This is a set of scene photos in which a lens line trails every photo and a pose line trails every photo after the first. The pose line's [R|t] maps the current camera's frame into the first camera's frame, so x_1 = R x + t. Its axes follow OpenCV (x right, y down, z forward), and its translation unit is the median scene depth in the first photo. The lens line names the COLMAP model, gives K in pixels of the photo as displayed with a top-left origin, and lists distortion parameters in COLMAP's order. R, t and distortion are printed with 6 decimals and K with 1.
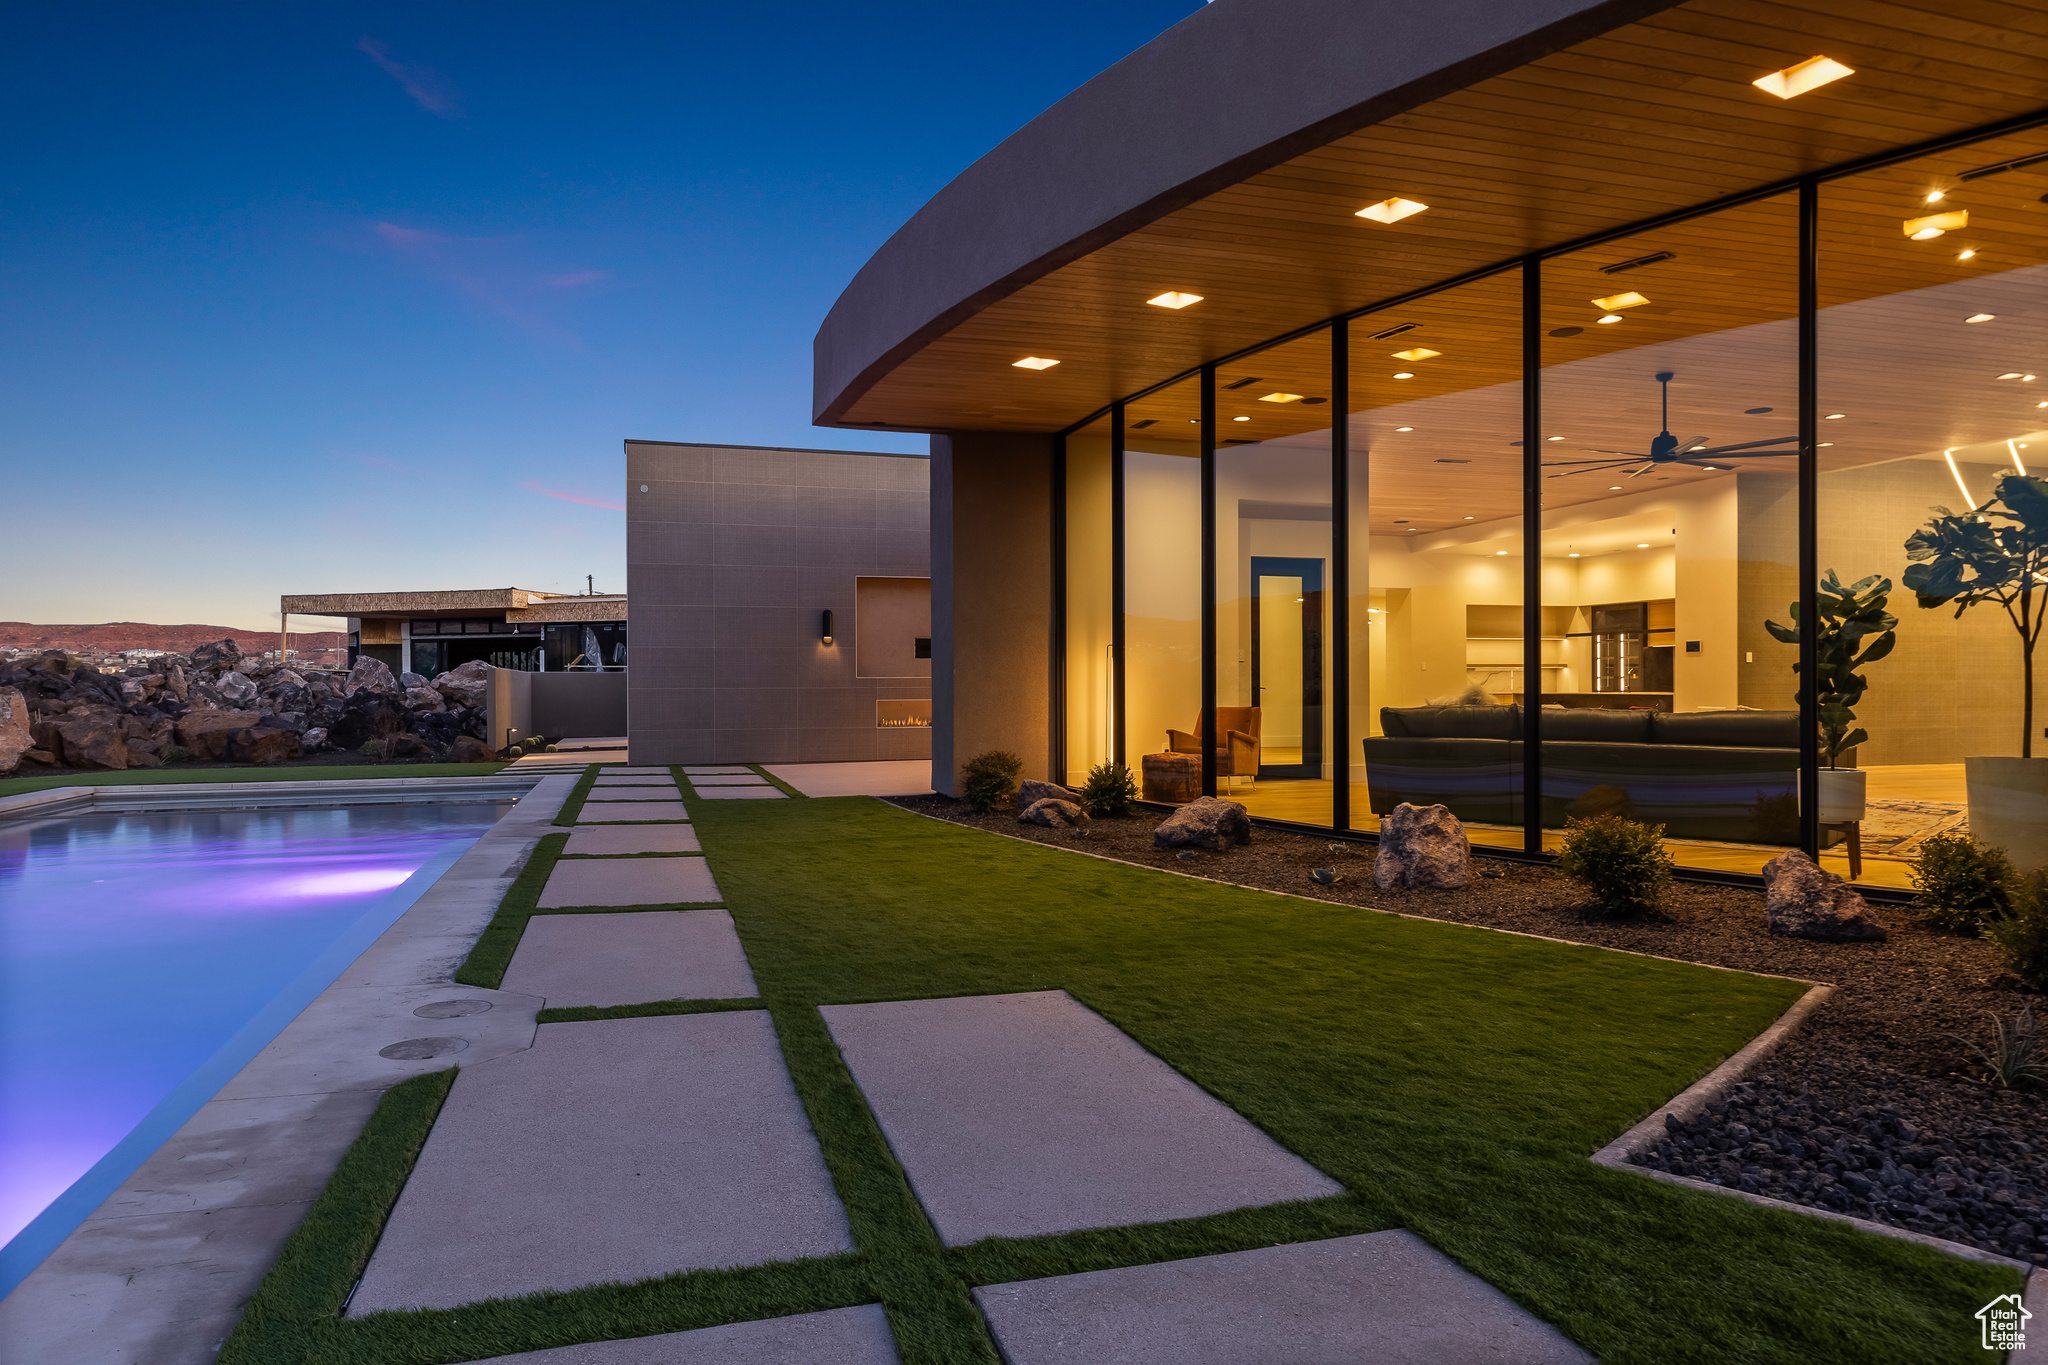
lens RADIAL K [[1268.7, 0, 1025.9], [0, 1268.7, 678.6], [0, 0, 1]] dist [-0.002386, -0.001475]
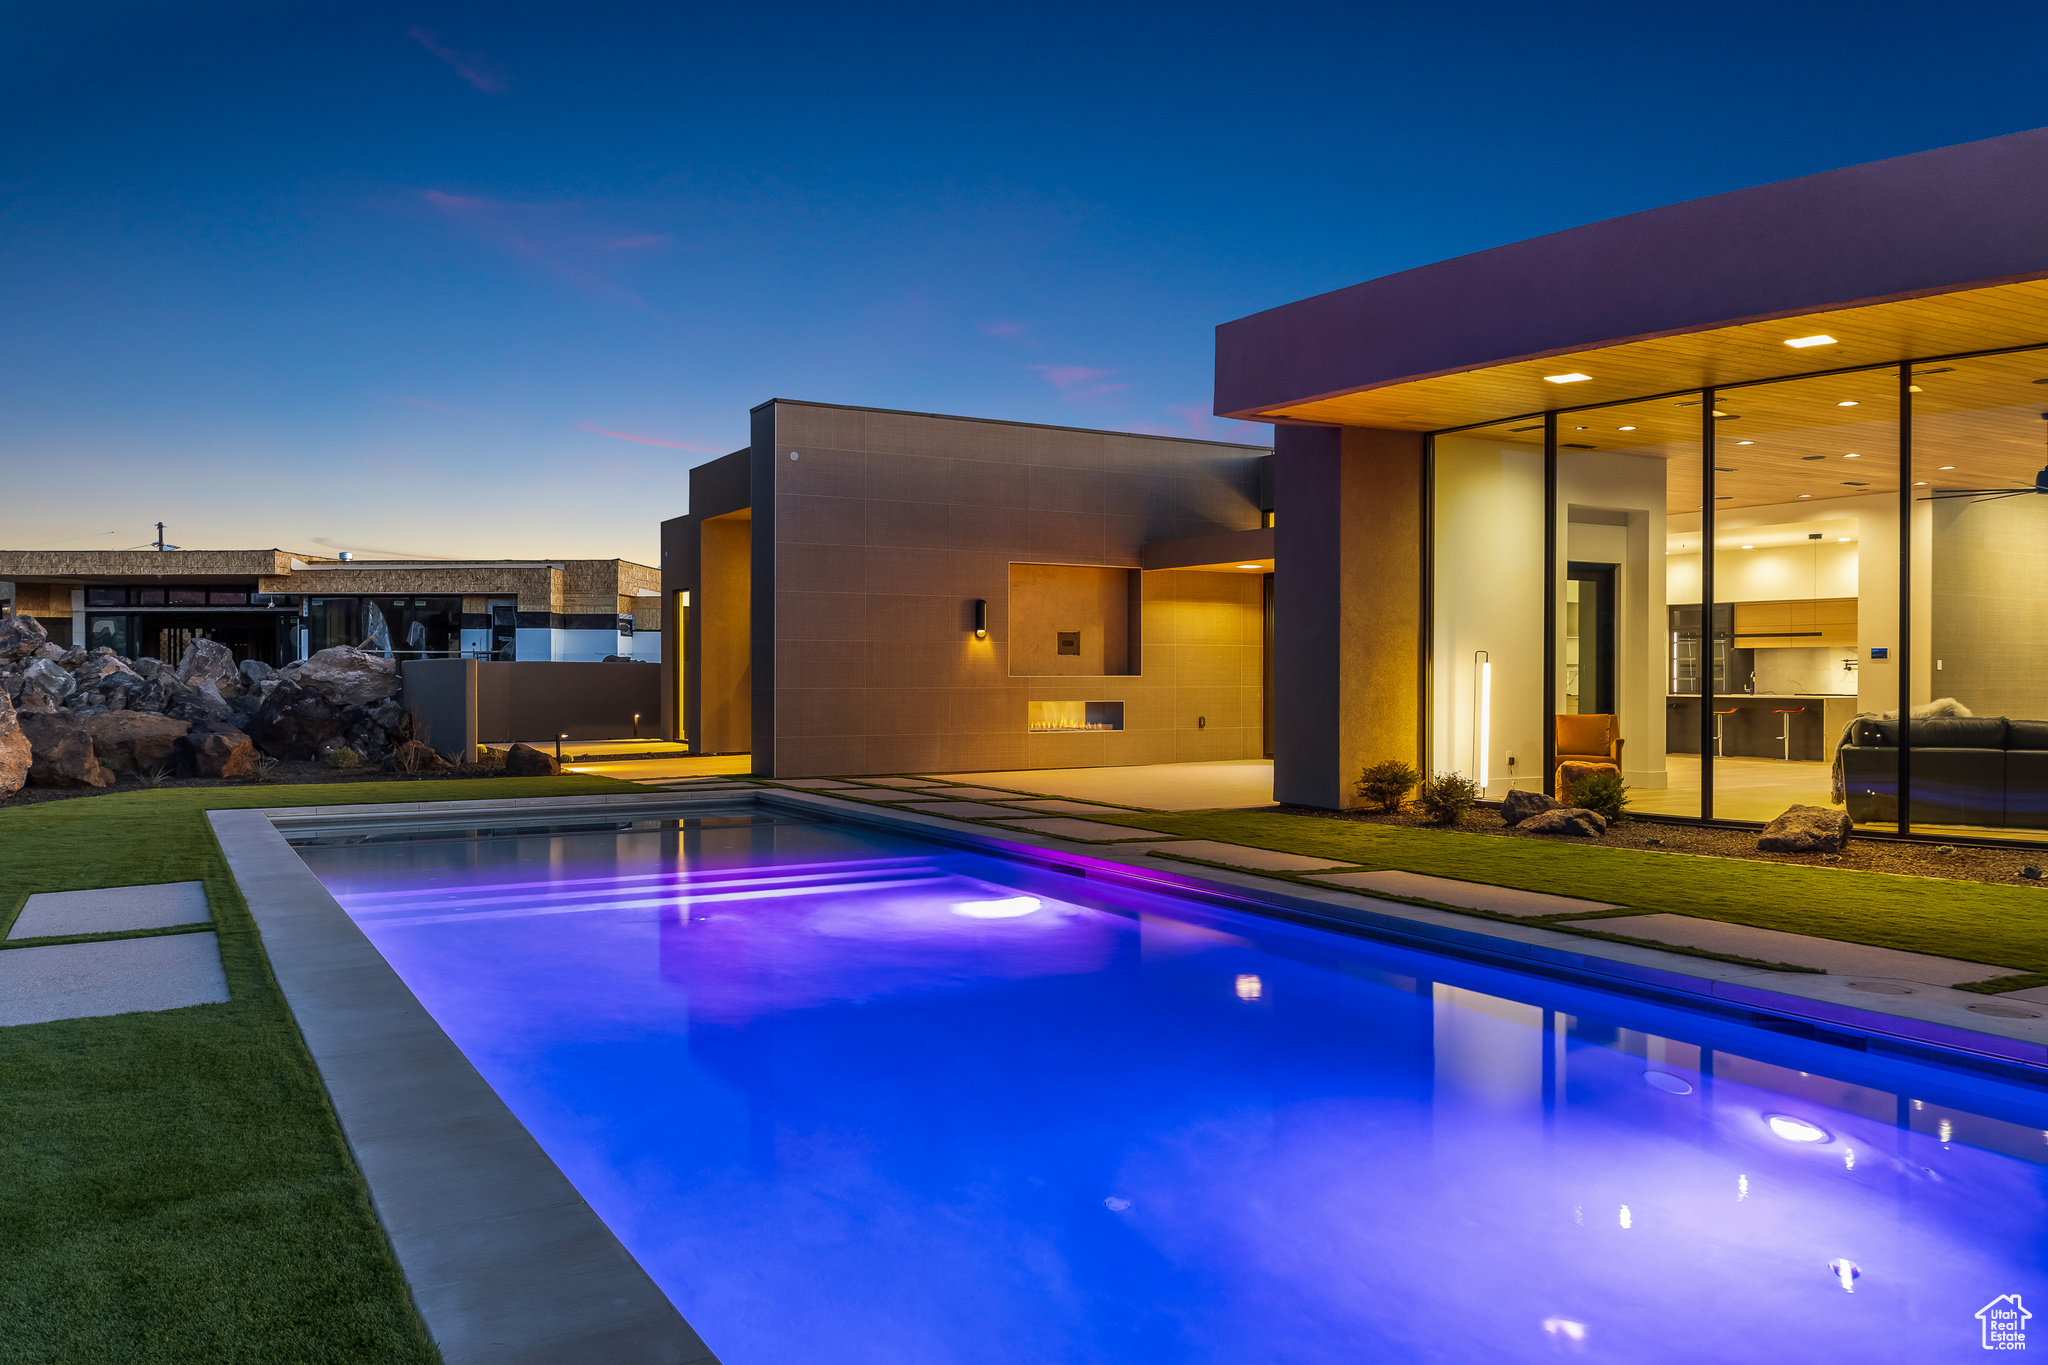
lens RADIAL K [[1562.0, 0, 1014.2], [0, 1562.0, 686.0], [0, 0, 1]] dist [-0.012563, -0.004936]
pose [[0.976337, 0.004749, 0.216203, -0.366100], [-0.007848, 0.999878, 0.013481, -0.008924], [-0.216113, -0.014859, 0.976255, -0.063071]]
